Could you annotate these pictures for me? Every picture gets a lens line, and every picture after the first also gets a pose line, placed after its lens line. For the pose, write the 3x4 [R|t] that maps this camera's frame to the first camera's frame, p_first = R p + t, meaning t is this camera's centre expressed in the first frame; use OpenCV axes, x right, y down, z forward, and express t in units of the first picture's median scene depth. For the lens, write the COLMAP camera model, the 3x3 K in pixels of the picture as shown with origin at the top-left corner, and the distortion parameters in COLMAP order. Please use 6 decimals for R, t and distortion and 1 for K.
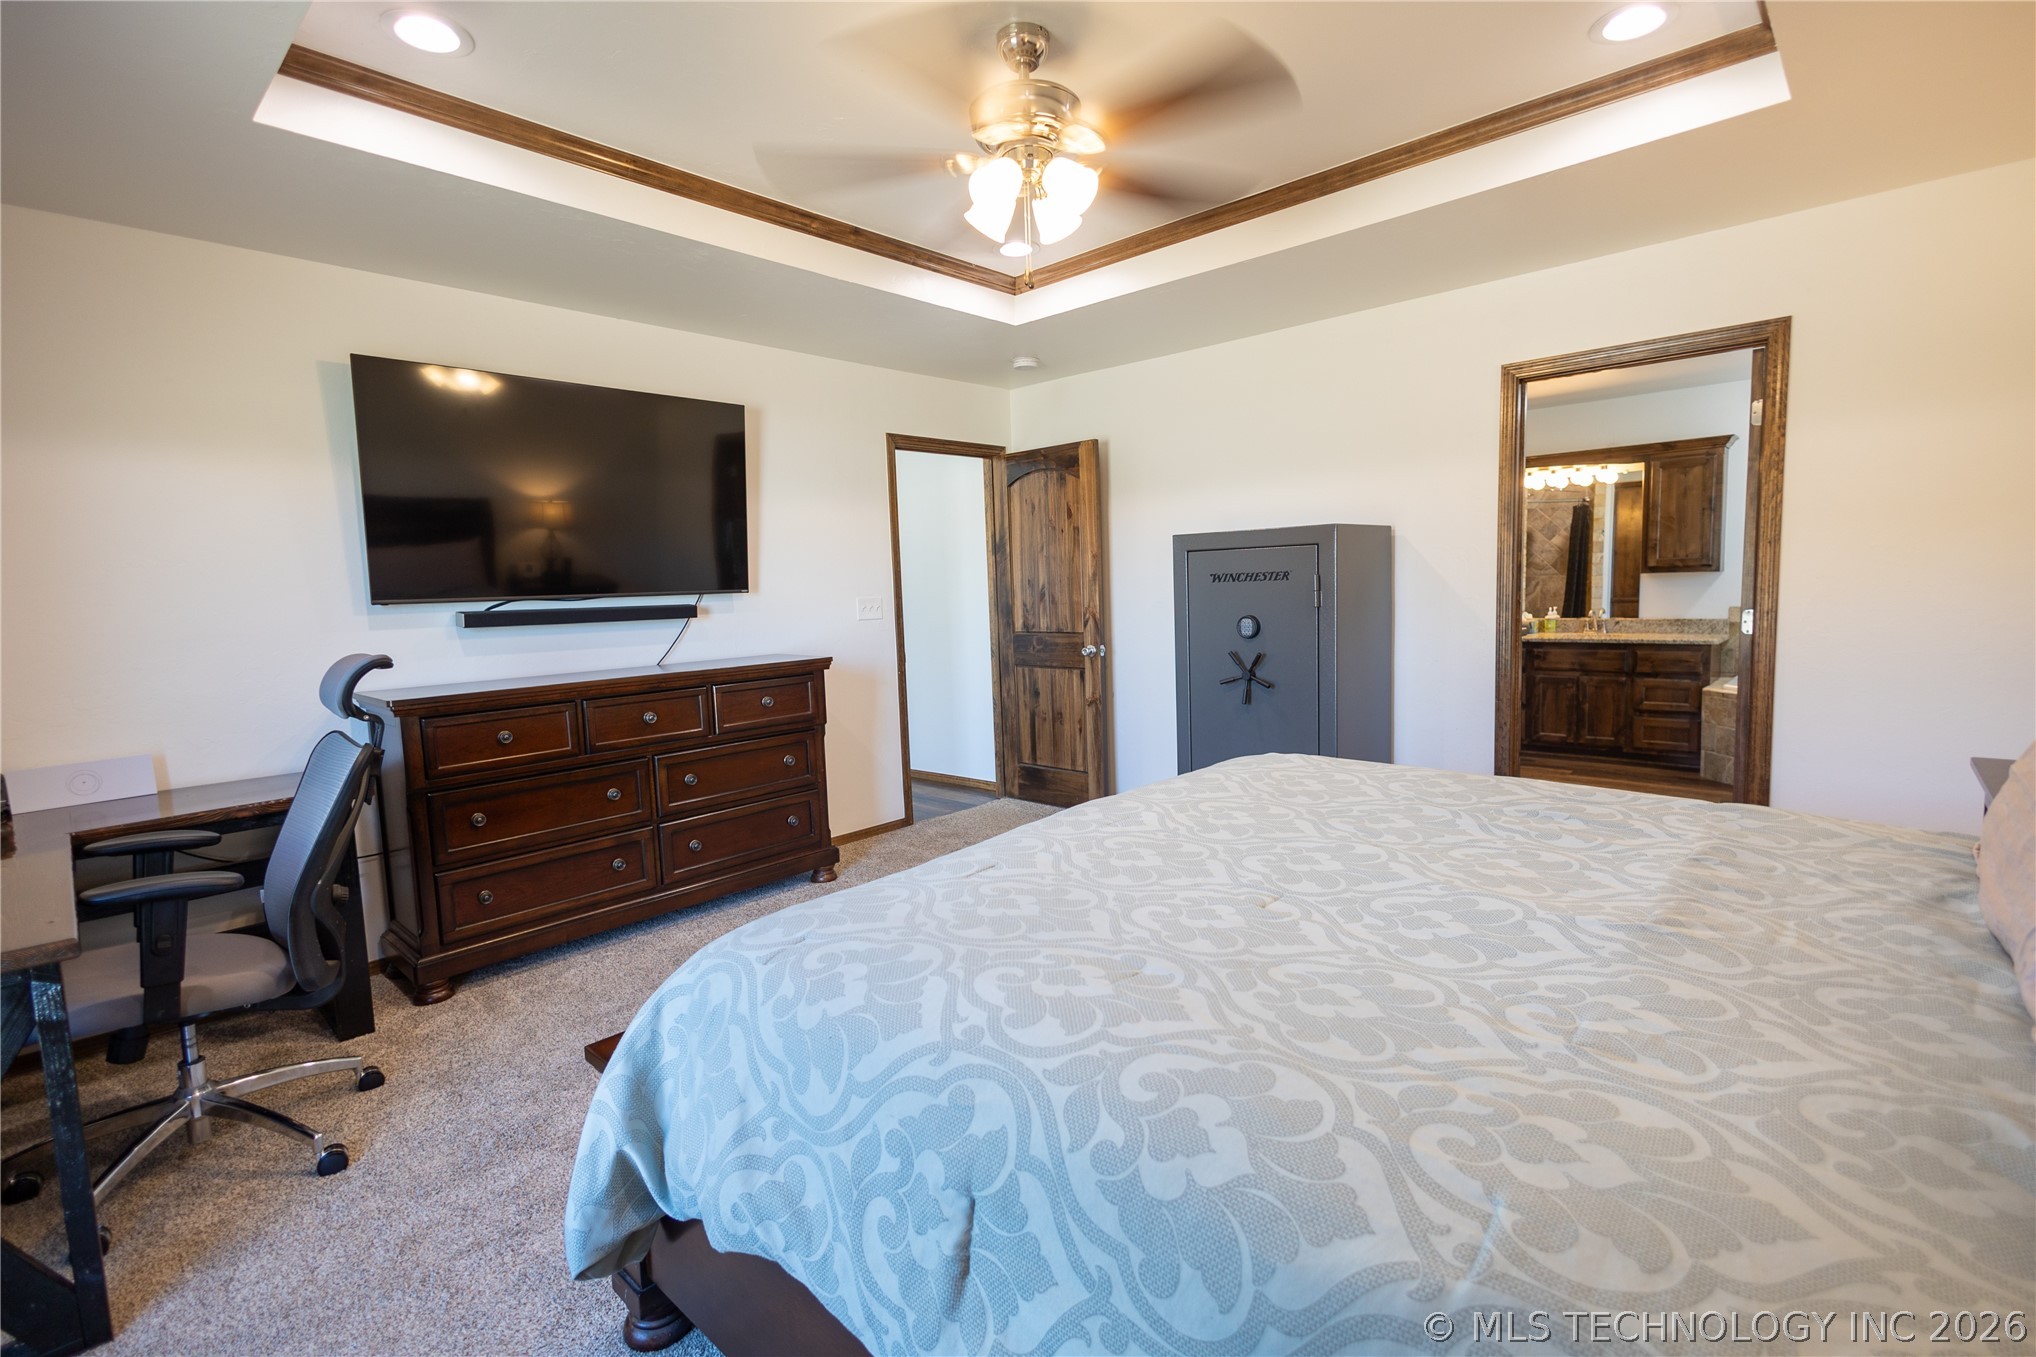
lens RADIAL K [[934.4, 0, 1022.9], [0, 934.4, 685.4], [0, 0, 1]] dist [0.009045, -0.002795]
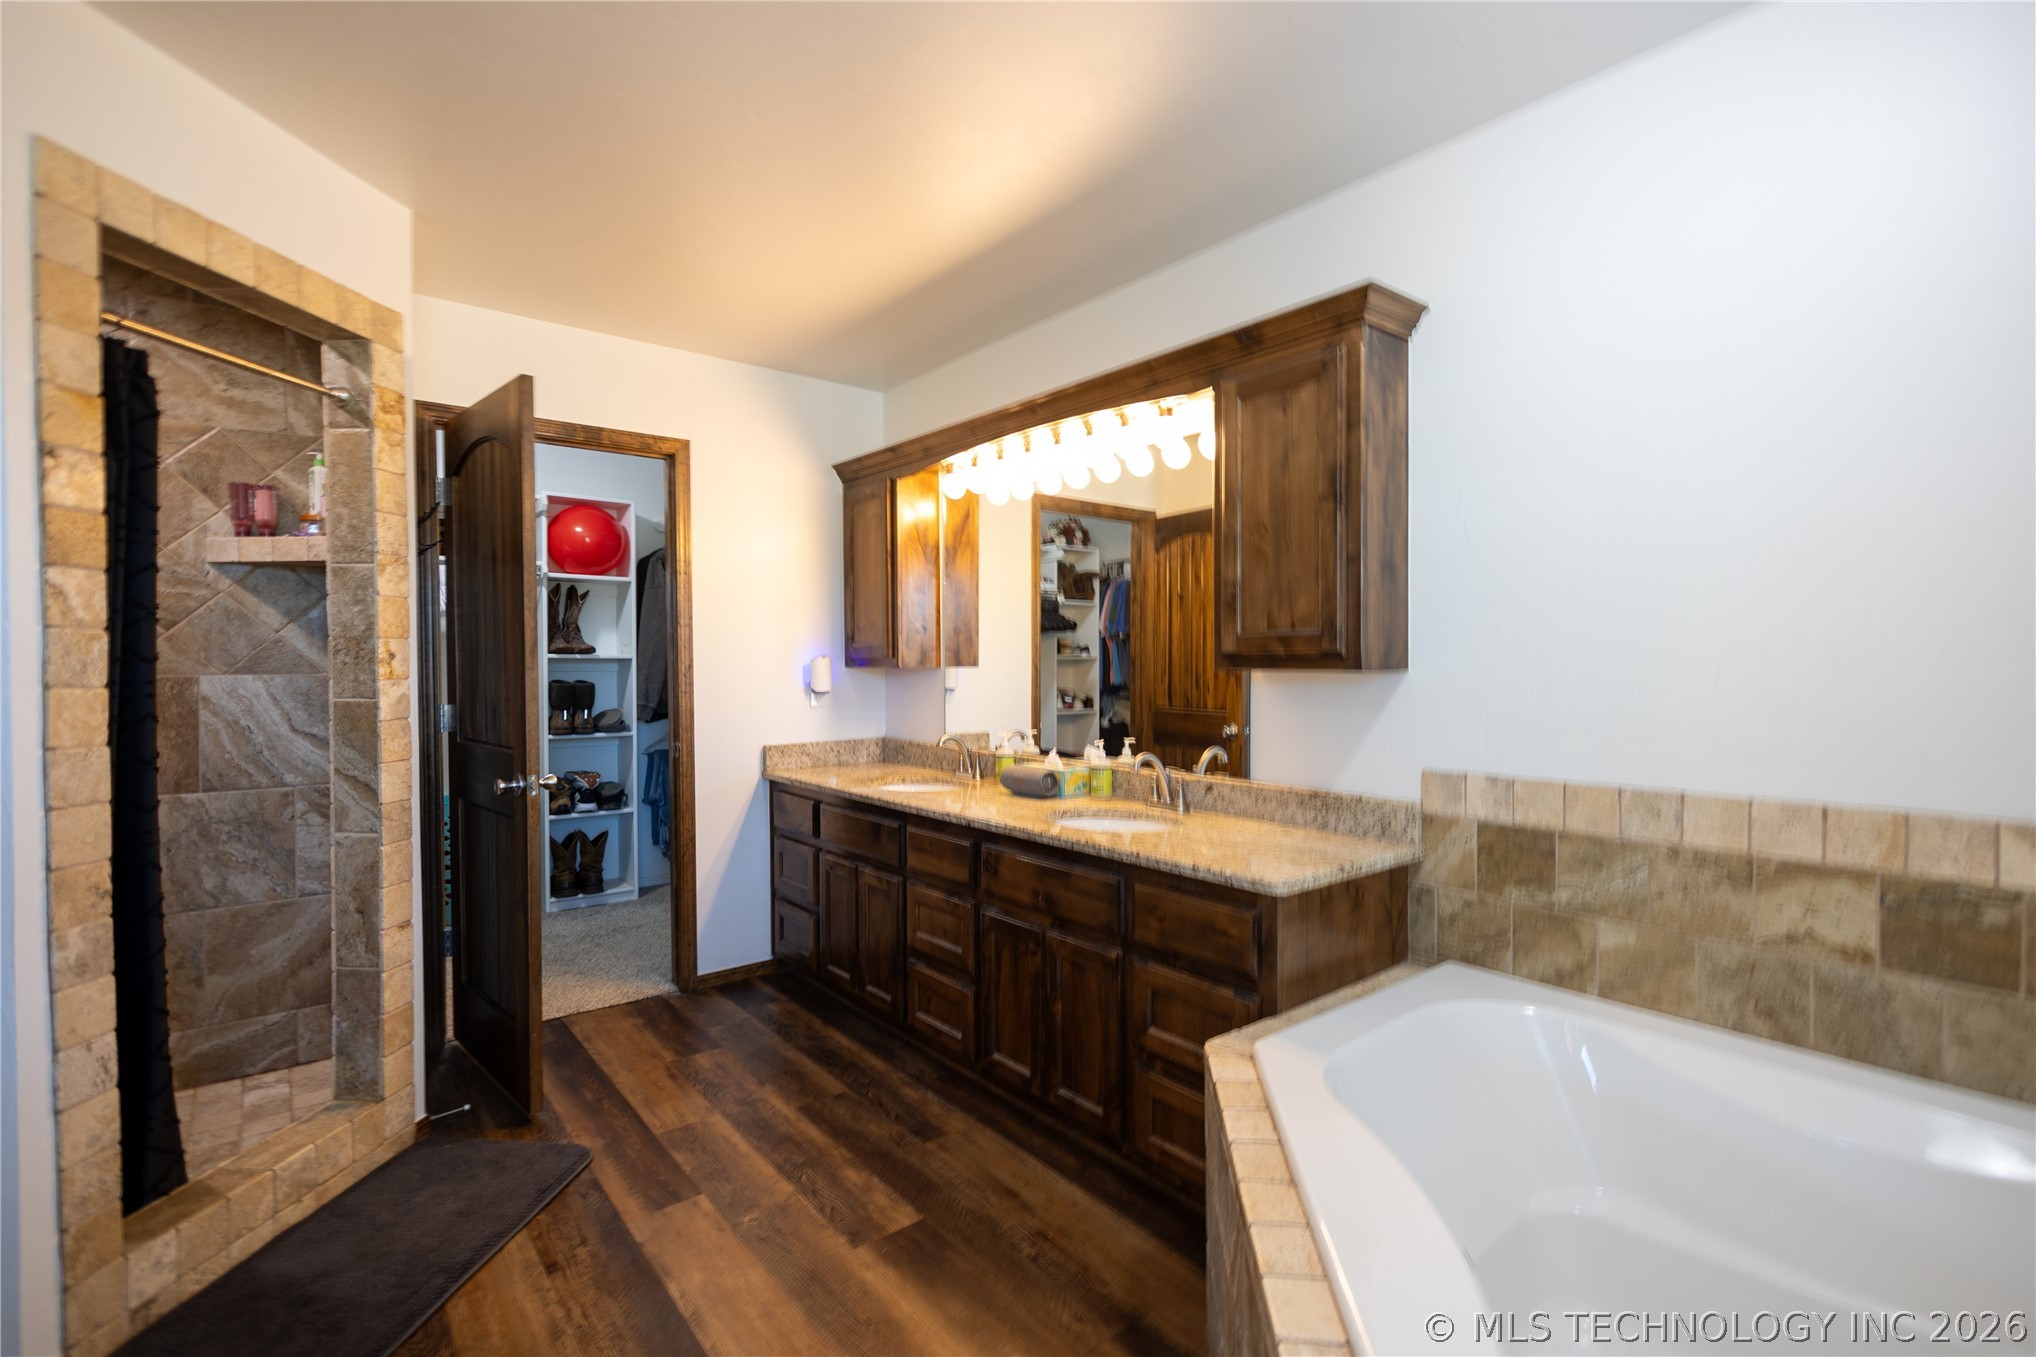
lens RADIAL K [[934.4, 0, 1055.5], [0, 934.4, 679.5], [0, 0, 1]] dist [0.009045, -0.002795]
pose [[0.990813, 0.035766, -0.130420, 0.652968], [-0.046413, 0.995751, -0.079534, -0.082676], [0.127021, 0.084857, 0.988264, 0.617609]]
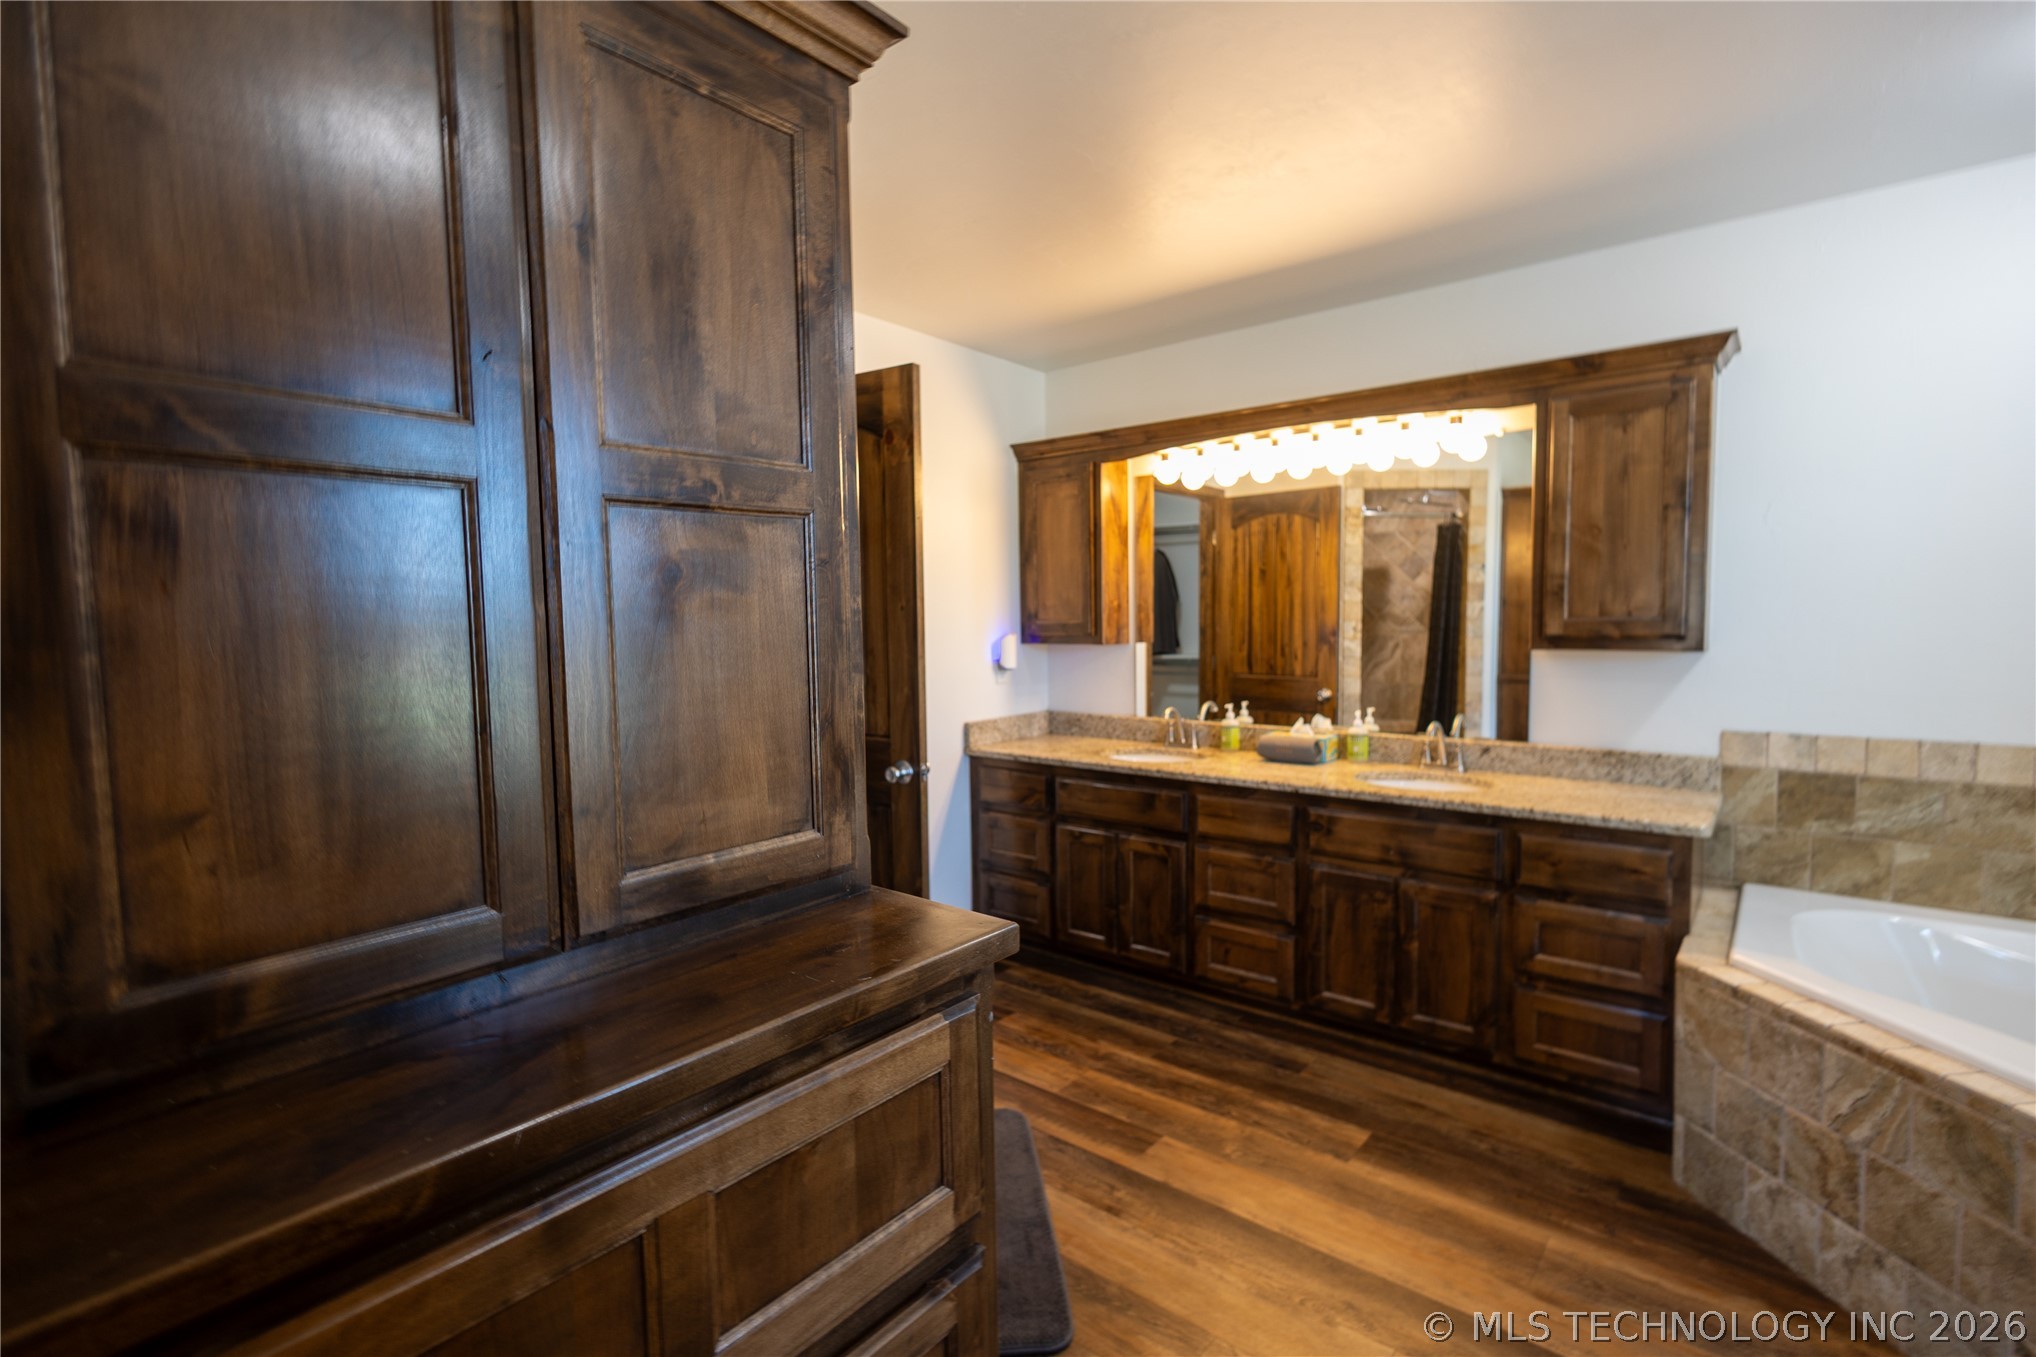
lens RADIAL K [[934.4, 0, 1039.8], [0, 934.4, 679.8], [0, 0, 1]] dist [0.009045, -0.002795]
pose [[0.996818, 0.021323, 0.076803, 0.394105], [-0.018130, 0.998952, -0.042025, -0.082677], [-0.077618, 0.040499, 0.996160, 0.577211]]
